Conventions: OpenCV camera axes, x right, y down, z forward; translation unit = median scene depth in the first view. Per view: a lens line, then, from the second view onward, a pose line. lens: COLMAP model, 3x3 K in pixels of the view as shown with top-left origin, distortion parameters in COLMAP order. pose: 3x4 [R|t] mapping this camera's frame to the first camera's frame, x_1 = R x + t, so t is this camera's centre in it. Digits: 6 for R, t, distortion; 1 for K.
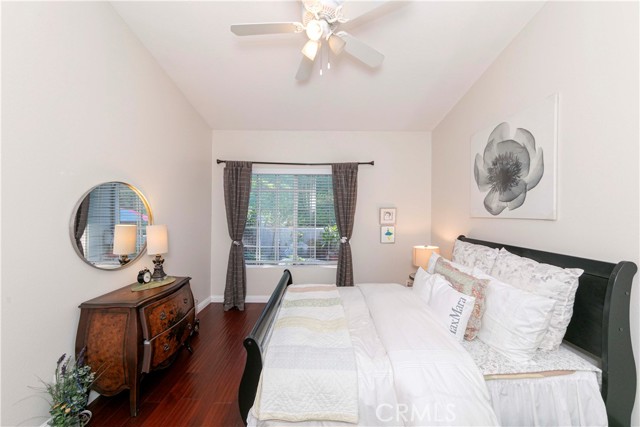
lens RADIAL K [[230.4, 0, 319.6], [0, 230.4, 215.7], [0, 0, 1]] dist [-0.002986, -0.000215]
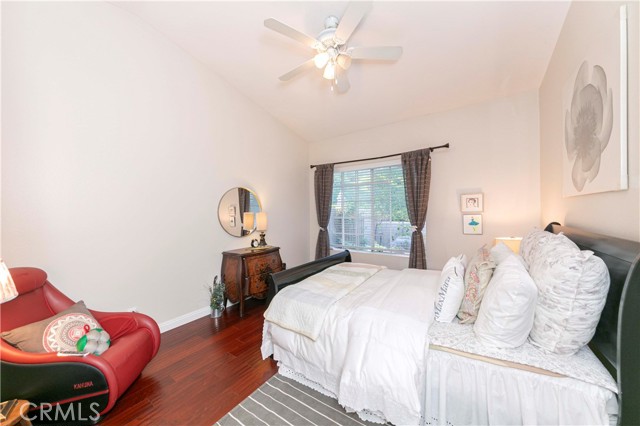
lens RADIAL K [[230.4, 0, 315.7], [0, 230.4, 217.1], [0, 0, 1]] dist [-0.002986, -0.000215]
pose [[0.813062, -0.006644, -0.582139, 0.547839], [0.014051, 0.999868, 0.008214, 0.067058], [0.582007, -0.014858, 0.813048, -0.085181]]
